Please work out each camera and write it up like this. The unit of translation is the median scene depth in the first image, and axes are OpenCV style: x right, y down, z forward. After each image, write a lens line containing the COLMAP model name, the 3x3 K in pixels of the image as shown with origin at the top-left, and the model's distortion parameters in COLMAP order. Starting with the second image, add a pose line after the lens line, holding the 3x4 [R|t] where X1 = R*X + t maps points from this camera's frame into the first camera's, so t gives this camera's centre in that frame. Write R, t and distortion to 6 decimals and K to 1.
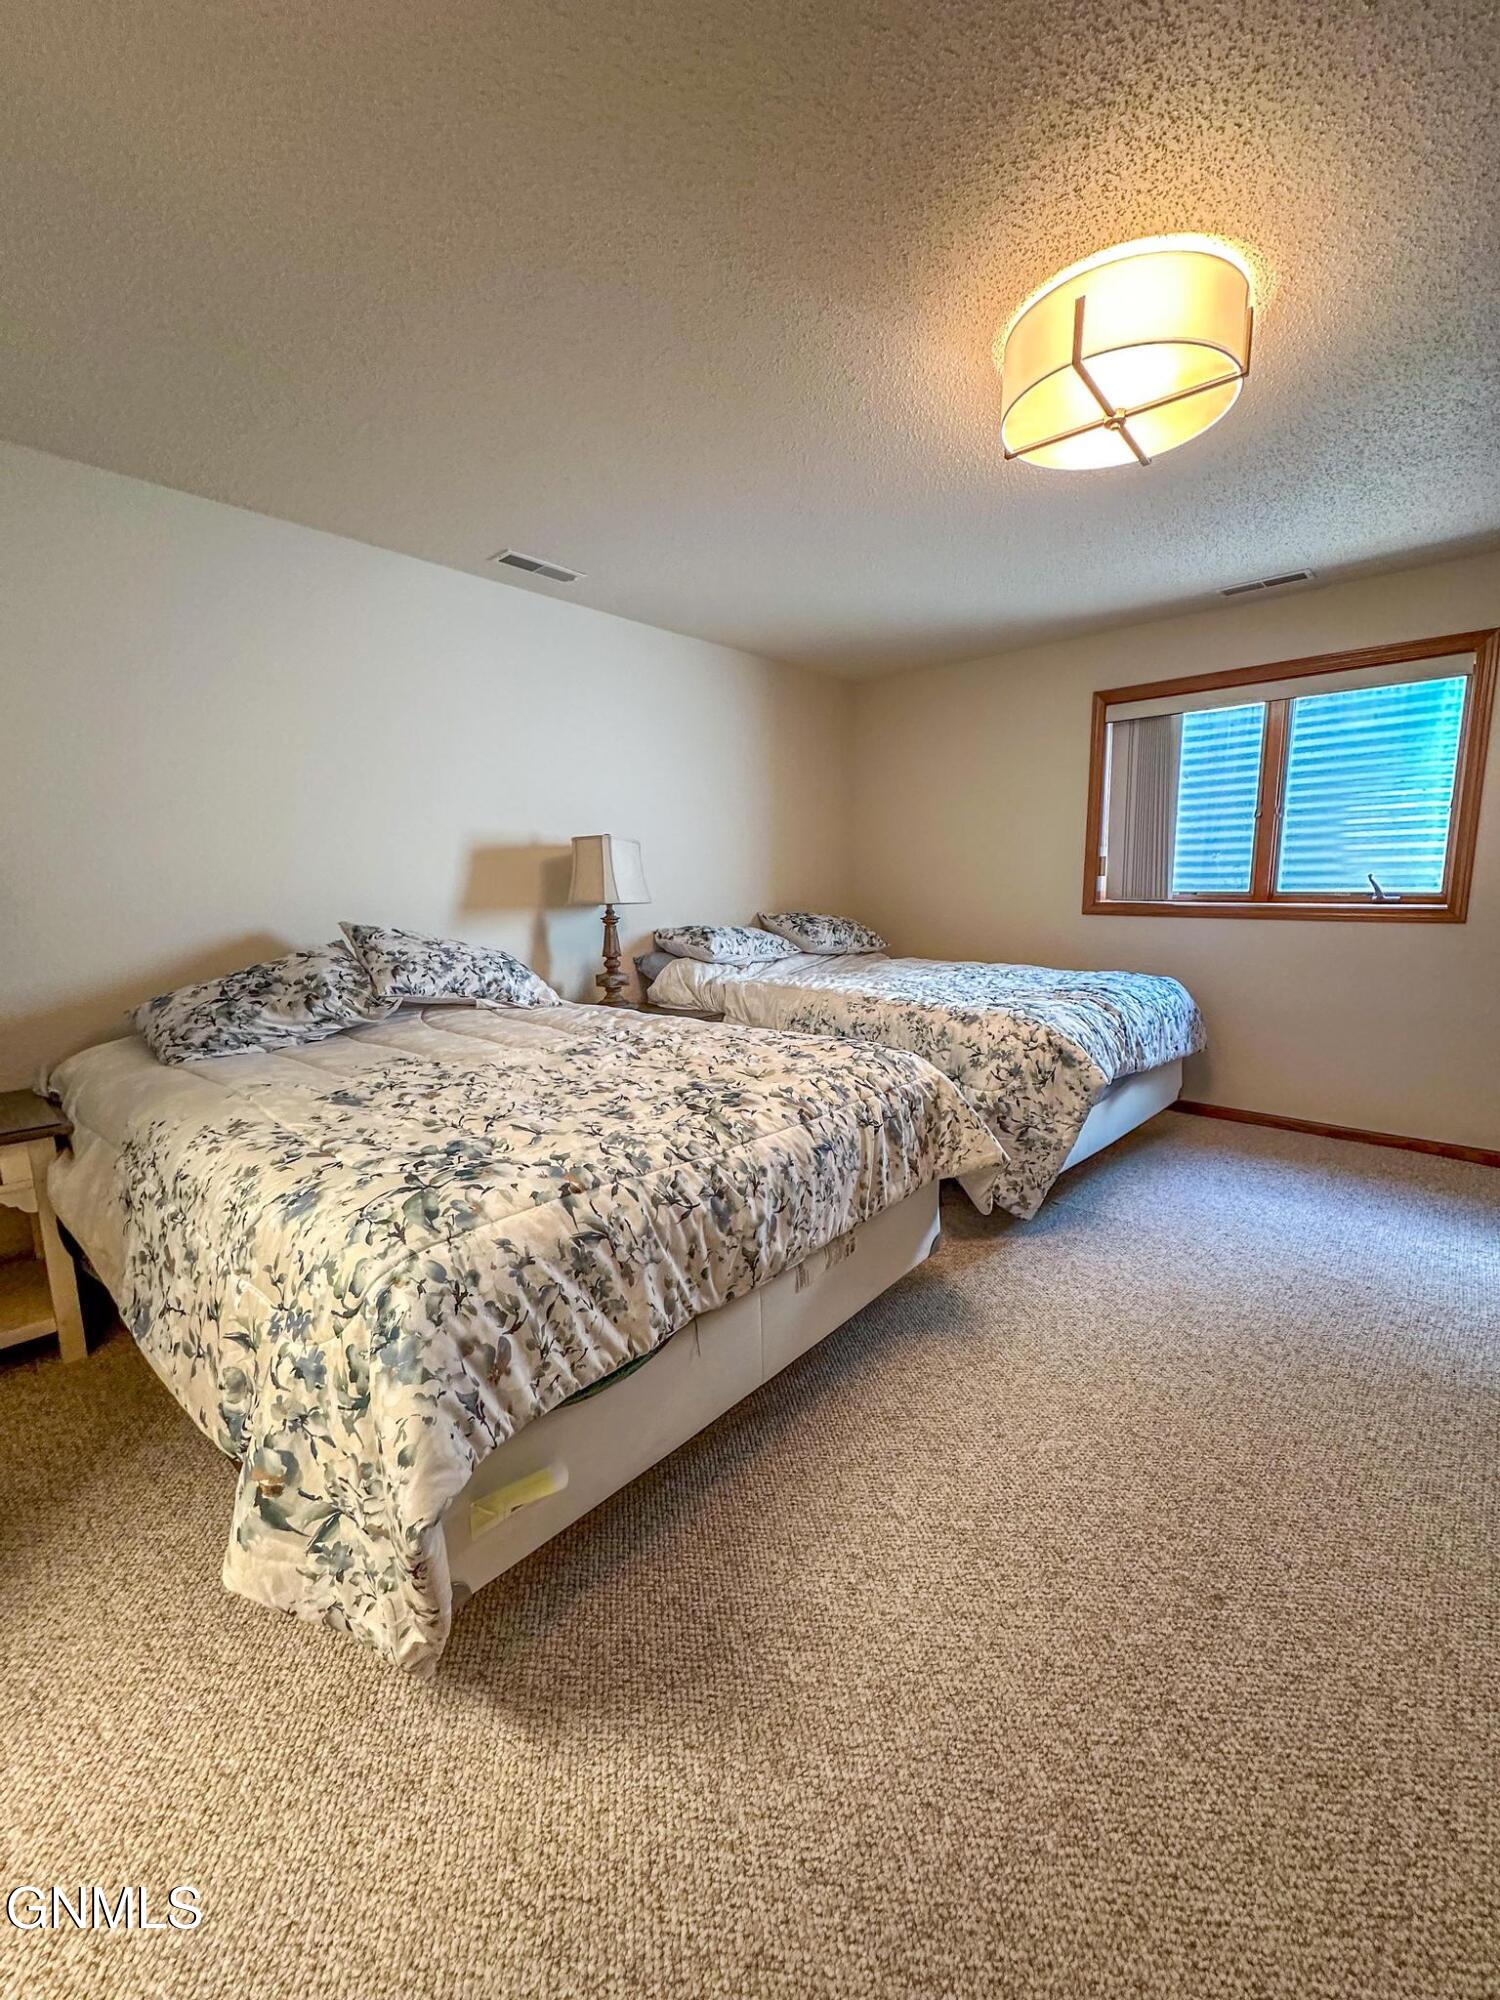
lens RADIAL K [[805.6, 0, 753.1], [0, 805.6, 1004.4], [0, 0, 1]] dist [-0.000367, 0.000397]
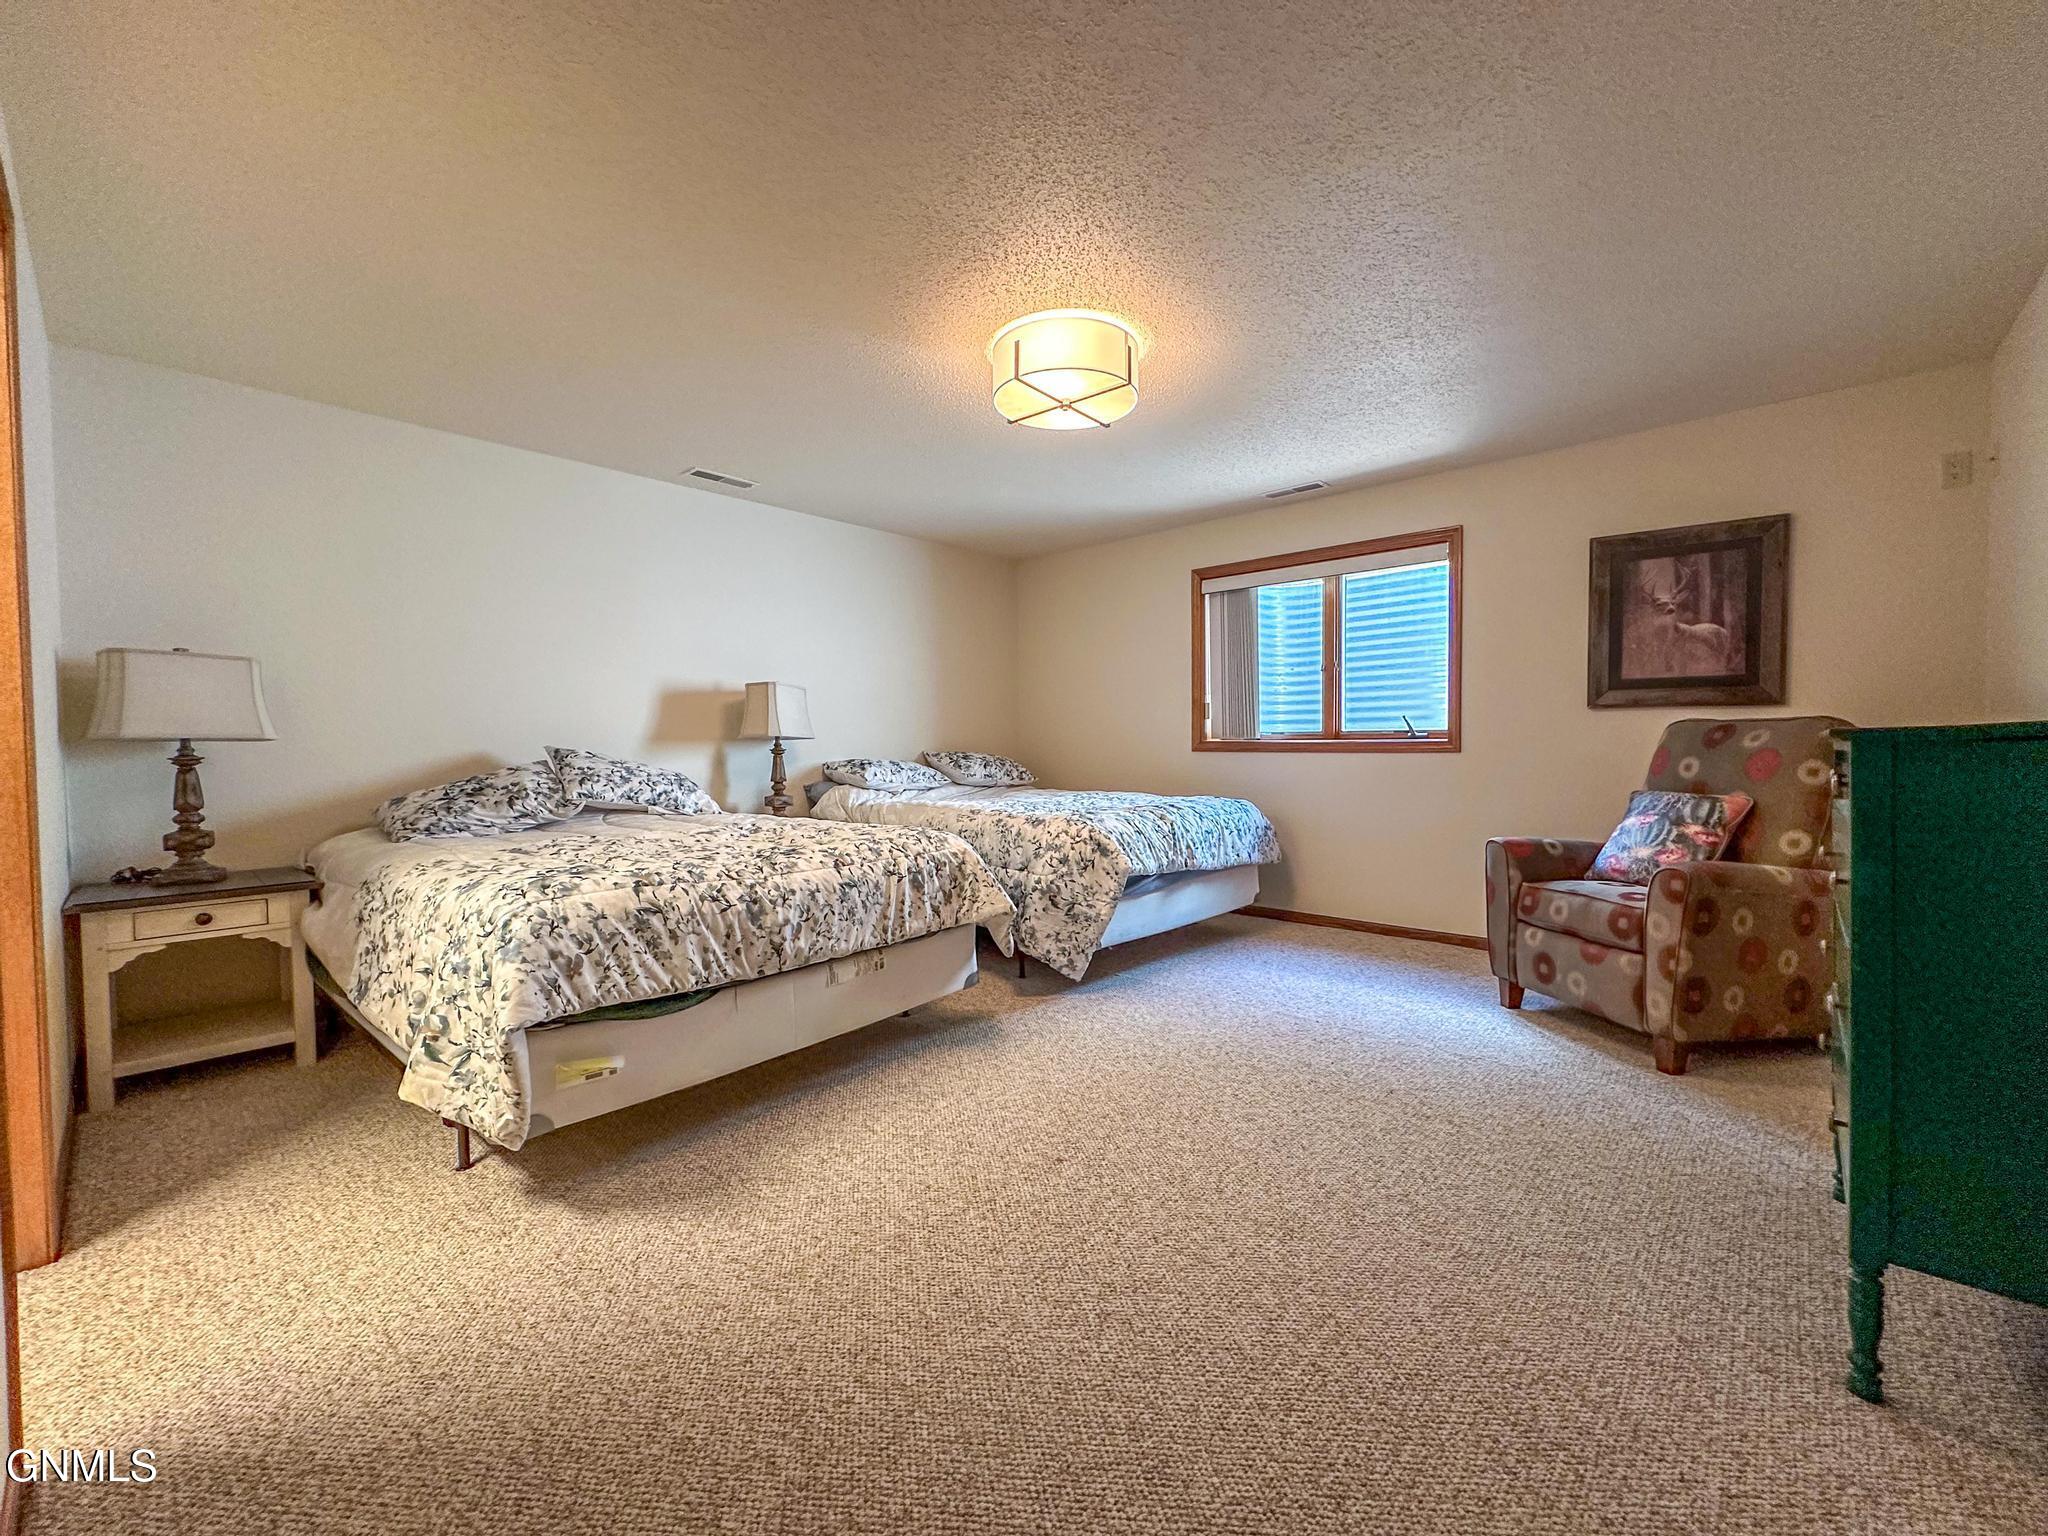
lens RADIAL K [[824.9, 0, 1021.4], [0, 824.9, 768.6], [0, 0, 1]] dist [-0.000367, 0.000397]
pose [[0.999985, 0.001072, 0.005353, 0.294058], [-0.000417, 0.992661, -0.120931, 0.114241], [-0.005443, 0.120927, 0.992646, -0.372084]]
